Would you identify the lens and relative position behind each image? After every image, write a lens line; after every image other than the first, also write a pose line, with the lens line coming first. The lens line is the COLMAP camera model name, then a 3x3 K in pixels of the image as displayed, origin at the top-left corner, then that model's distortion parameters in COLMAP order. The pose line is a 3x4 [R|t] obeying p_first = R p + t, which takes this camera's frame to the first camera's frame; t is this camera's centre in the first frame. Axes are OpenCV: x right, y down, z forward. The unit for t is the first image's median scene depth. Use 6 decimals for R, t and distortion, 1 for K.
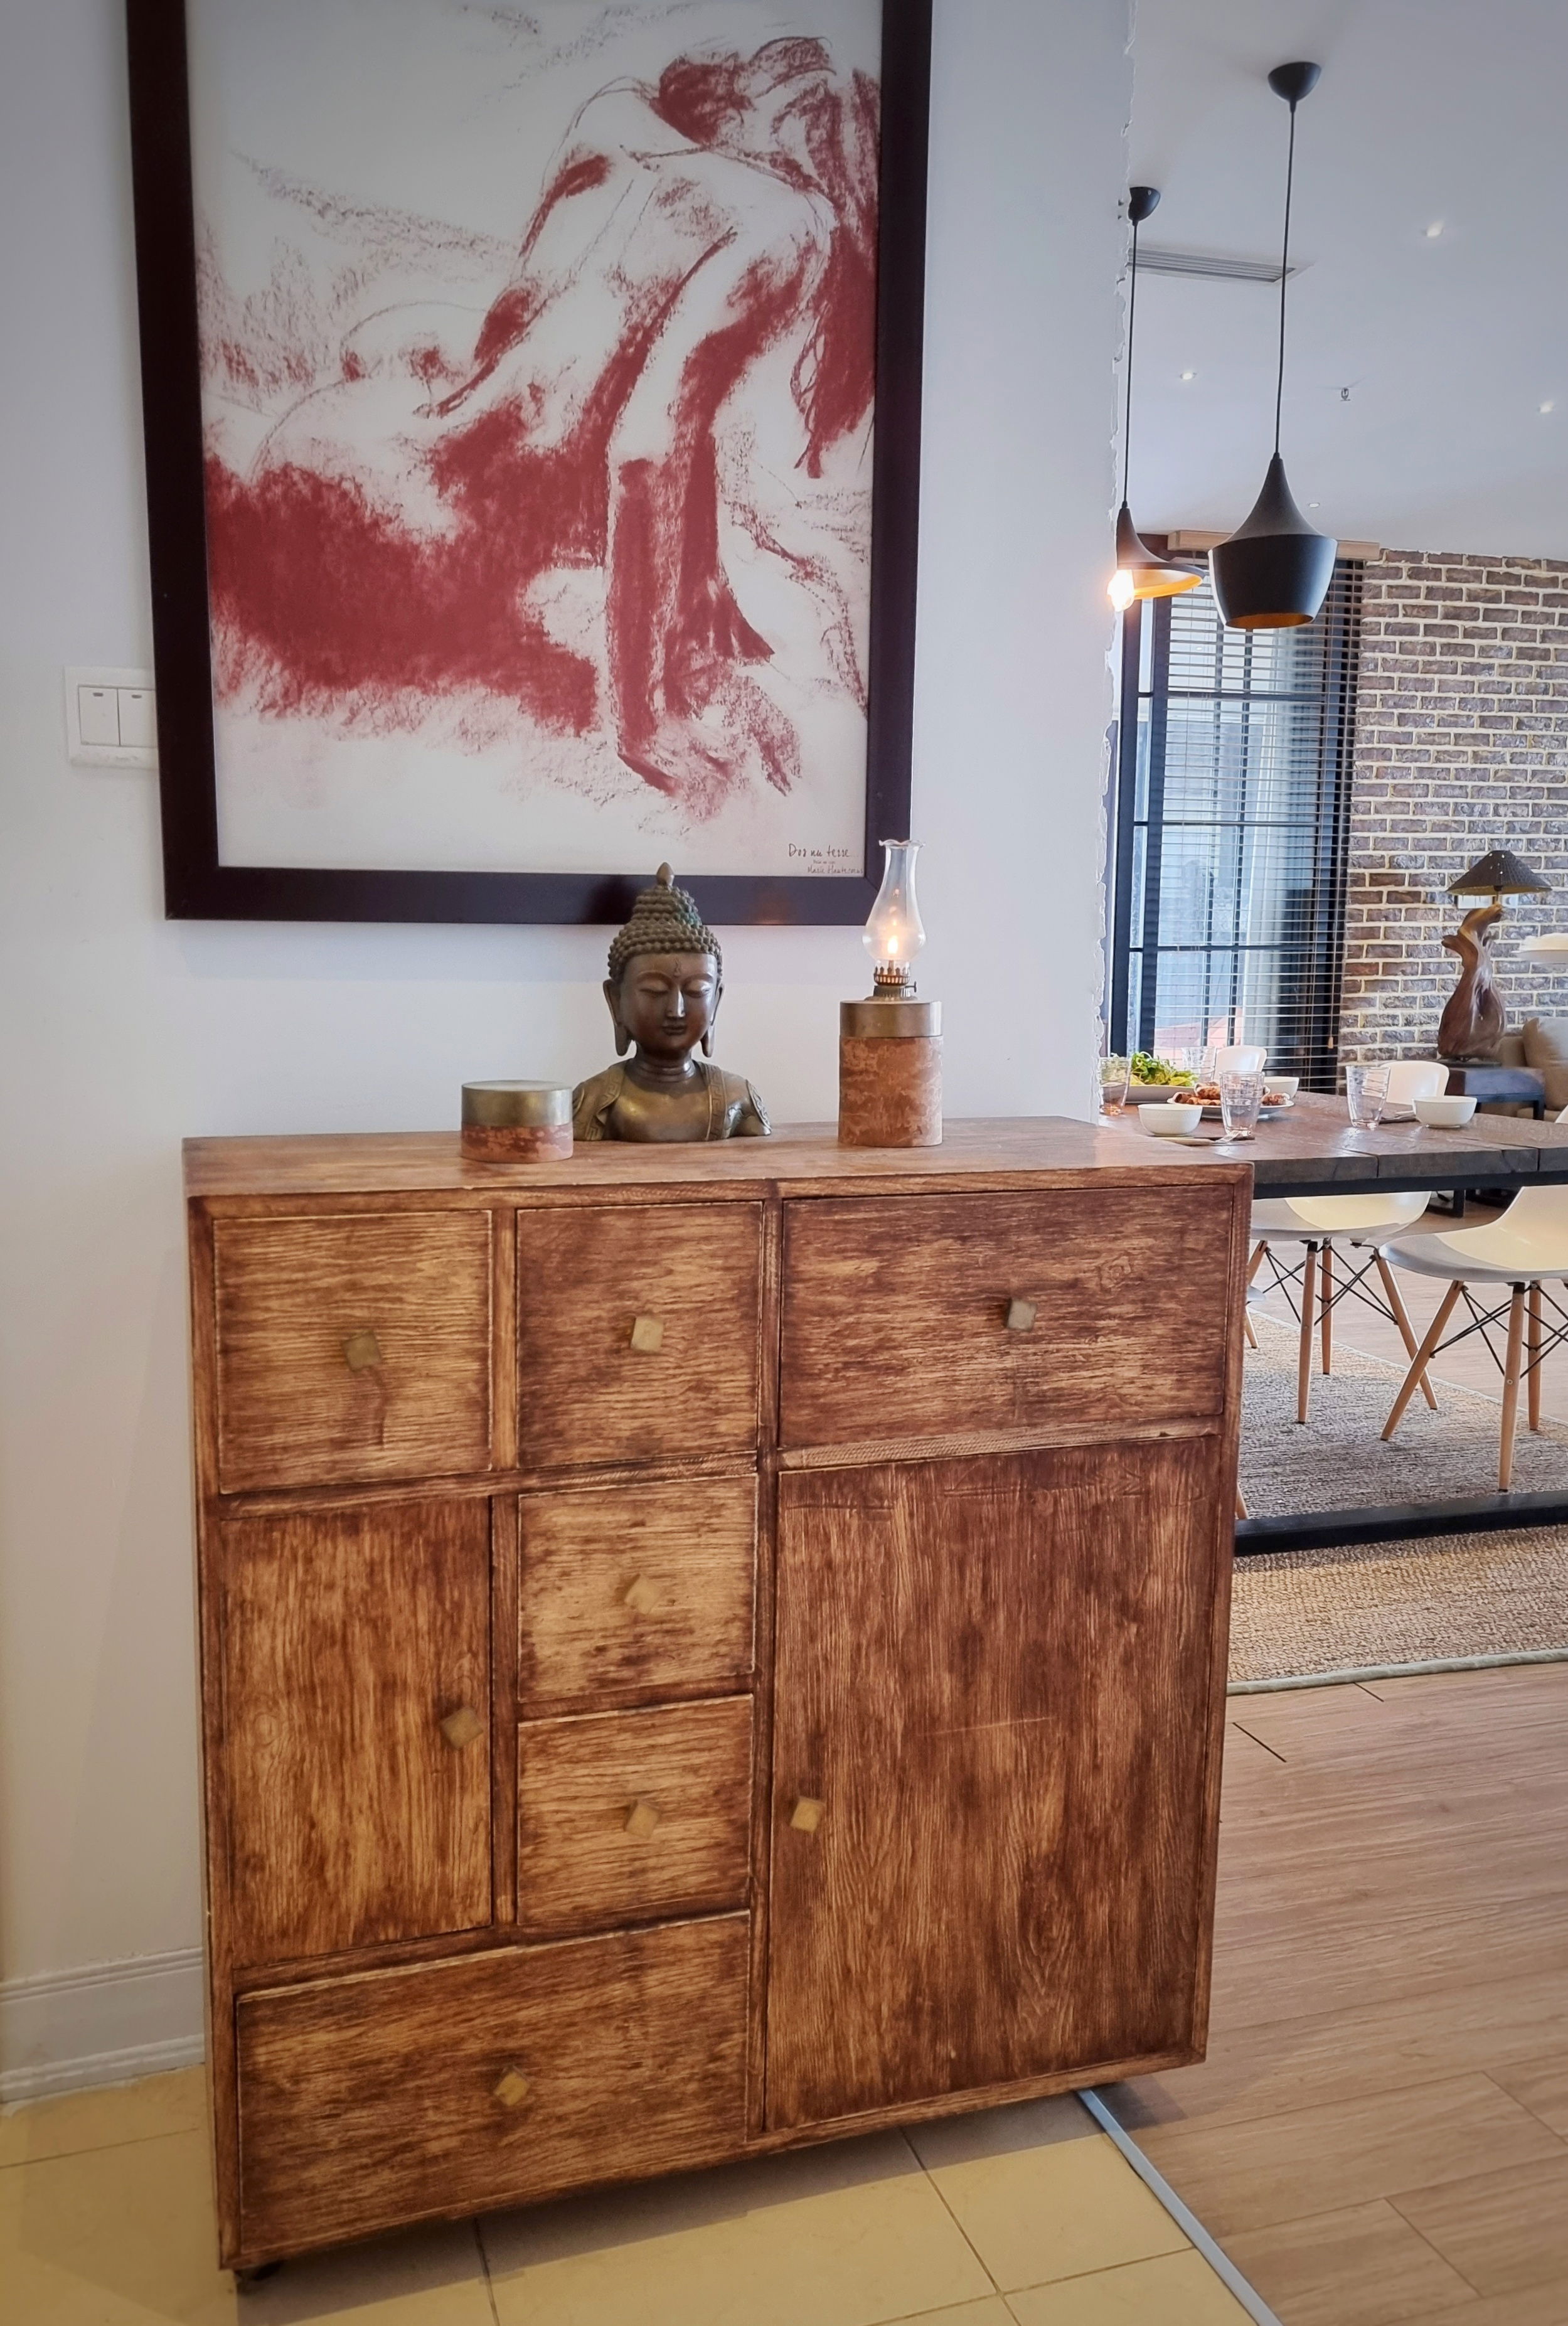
lens RADIAL K [[1732.1, 0, 724.2], [0, 1732.1, 1164.4], [0, 0, 1]] dist [0.063021, -0.019875]
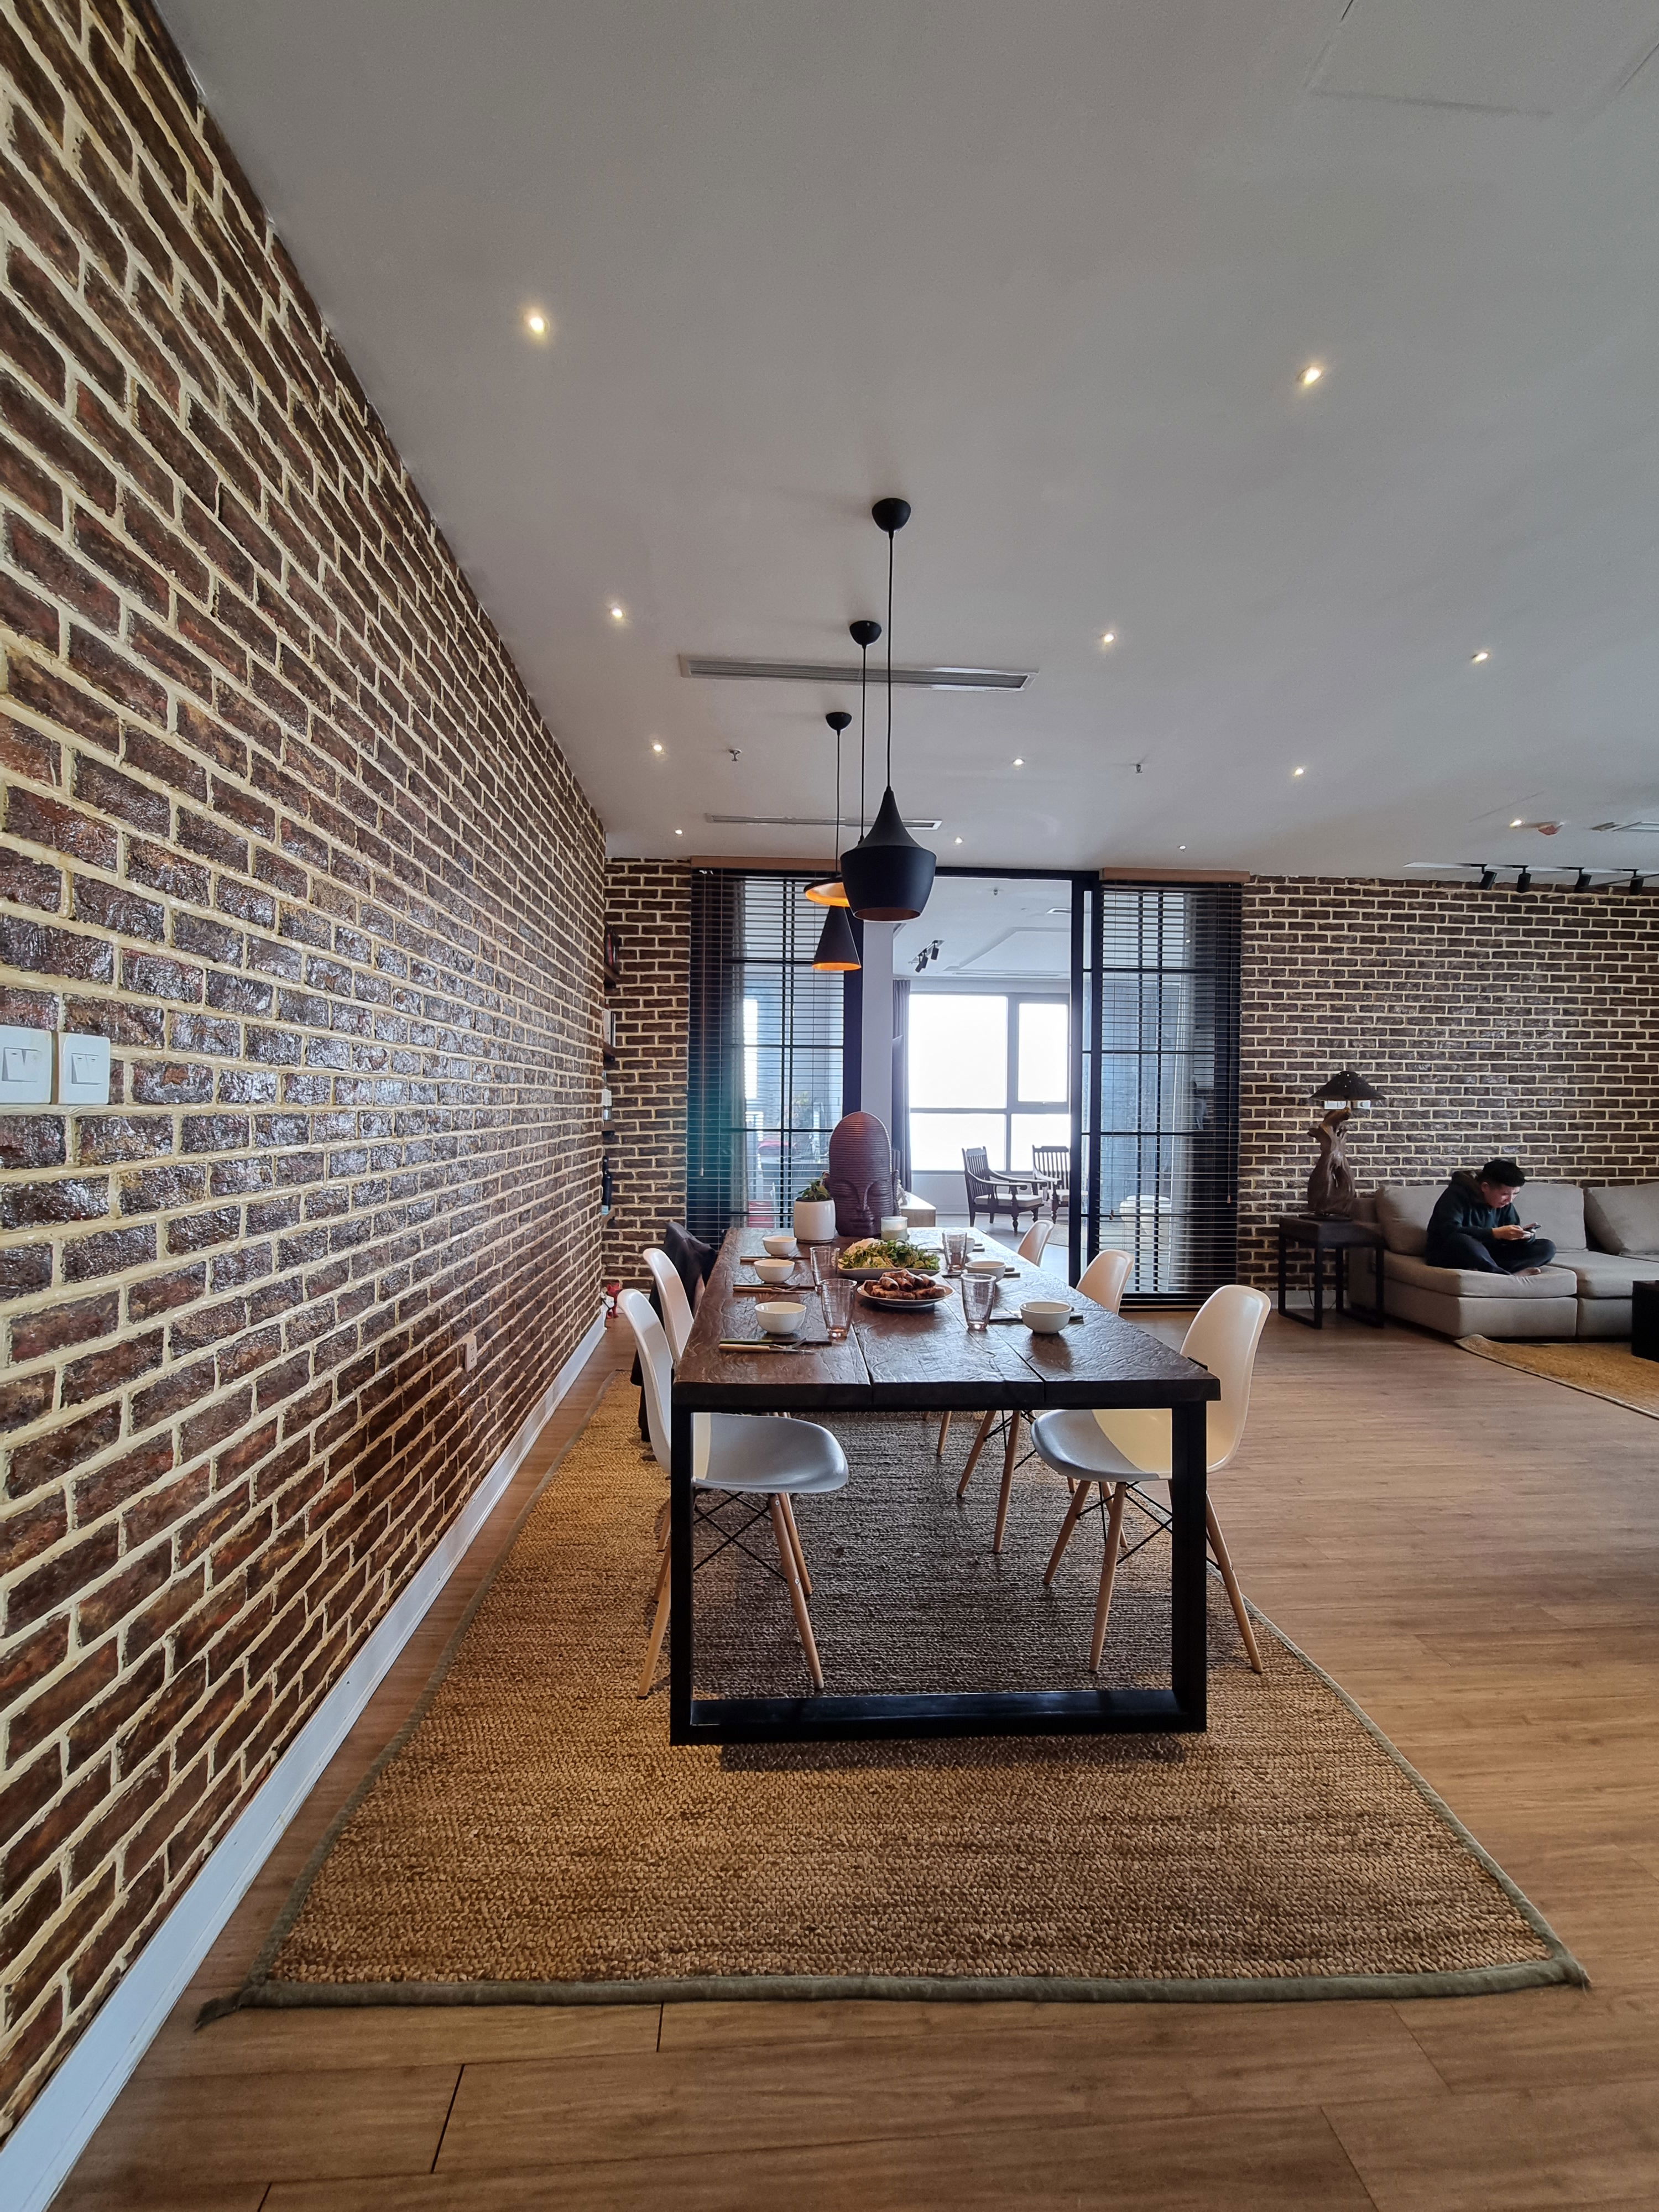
lens RADIAL K [[911.2, 0, 827.2], [0, 911.2, 1115.8], [0, 0, 1]] dist [-0.005396, 0.000849]
pose [[0.972899, 0.011247, -0.230958, 0.226392], [-0.037095, 0.993471, -0.107884, -0.051533], [0.228237, 0.113527, 0.966964, 0.204660]]
